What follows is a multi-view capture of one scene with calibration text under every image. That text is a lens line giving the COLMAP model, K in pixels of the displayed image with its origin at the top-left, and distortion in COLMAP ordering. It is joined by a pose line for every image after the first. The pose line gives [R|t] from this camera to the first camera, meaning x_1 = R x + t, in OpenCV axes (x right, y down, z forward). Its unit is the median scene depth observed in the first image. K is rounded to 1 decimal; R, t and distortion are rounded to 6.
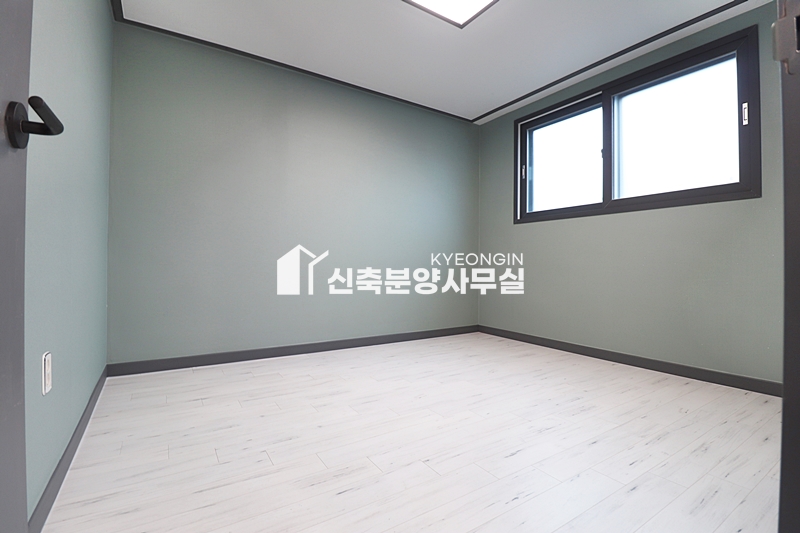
lens RADIAL K [[370.3, 0, 403.1], [0, 370.3, 265.6], [0, 0, 1]] dist [-0.011513, -0.007215]
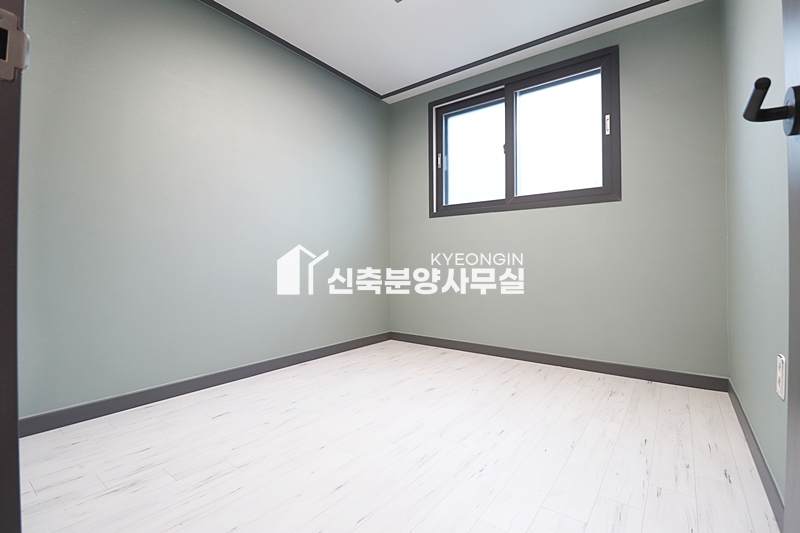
lens RADIAL K [[370.3, 0, 367.8], [0, 370.3, 266.5], [0, 0, 1]] dist [-0.011513, -0.007215]
pose [[0.953691, -0.011047, 0.300586, -0.111210], [0.009494, 0.999933, 0.006627, -0.000947], [-0.300639, -0.003466, 0.953732, 0.176216]]
